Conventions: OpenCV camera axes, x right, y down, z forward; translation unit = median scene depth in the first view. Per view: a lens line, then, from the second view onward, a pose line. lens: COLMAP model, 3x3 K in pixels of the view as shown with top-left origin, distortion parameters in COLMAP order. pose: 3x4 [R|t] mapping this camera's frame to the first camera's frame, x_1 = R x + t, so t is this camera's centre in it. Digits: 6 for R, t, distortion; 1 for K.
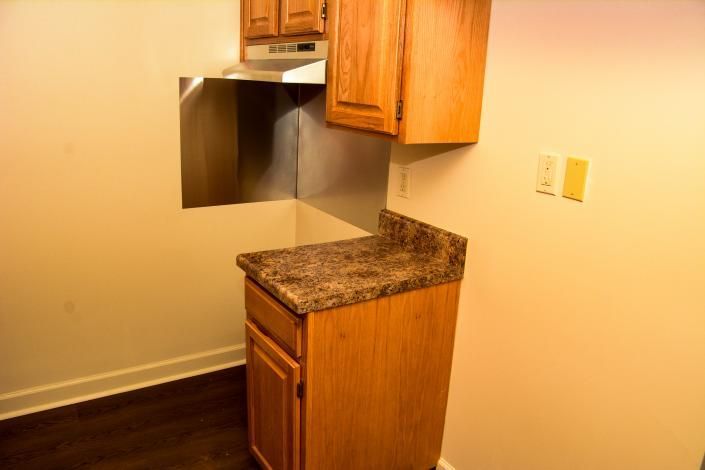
lens RADIAL K [[543.4, 0, 352.5], [0, 543.4, 235.0], [0, 0, 1]] dist [-0.149069, 0.096892]
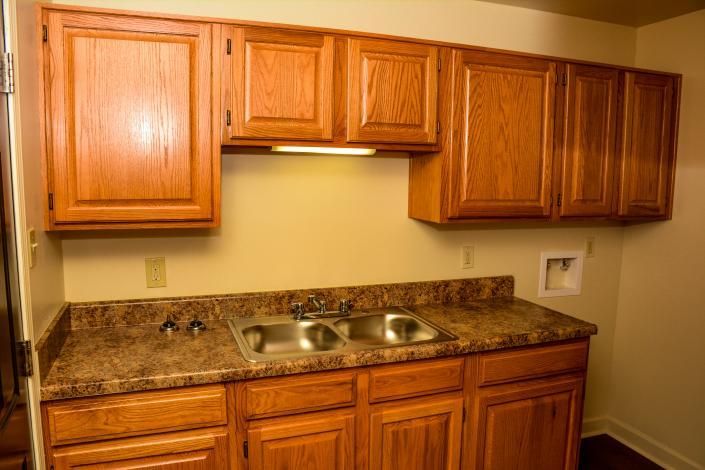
lens RADIAL K [[543.4, 0, 352.5], [0, 543.4, 235.0], [0, 0, 1]] dist [-0.149069, 0.096892]
pose [[0.228432, -0.164897, 0.959494, -0.848400], [0.270369, 0.957529, 0.100191, -0.142953], [-0.935264, 0.236530, 0.263313, 0.266040]]
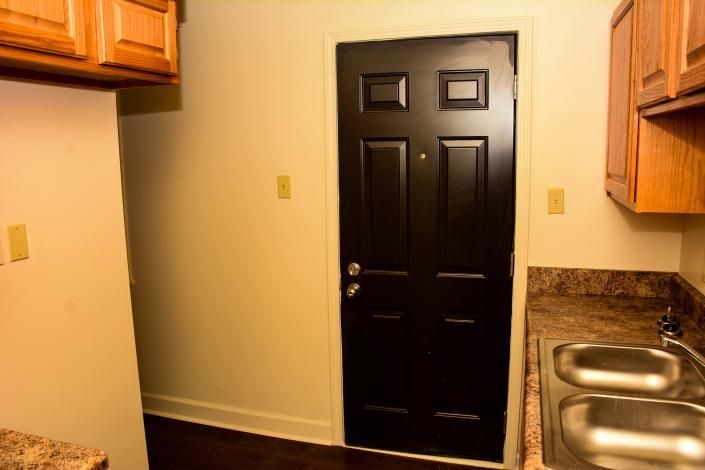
lens RADIAL K [[543.4, 0, 352.5], [0, 543.4, 235.0], [0, 0, 1]] dist [-0.149069, 0.096892]
pose [[0.630448, 0.058931, -0.773991, 0.511444], [-0.169723, 0.983452, -0.063368, 0.056753], [0.757449, 0.171314, 0.630017, -0.148981]]
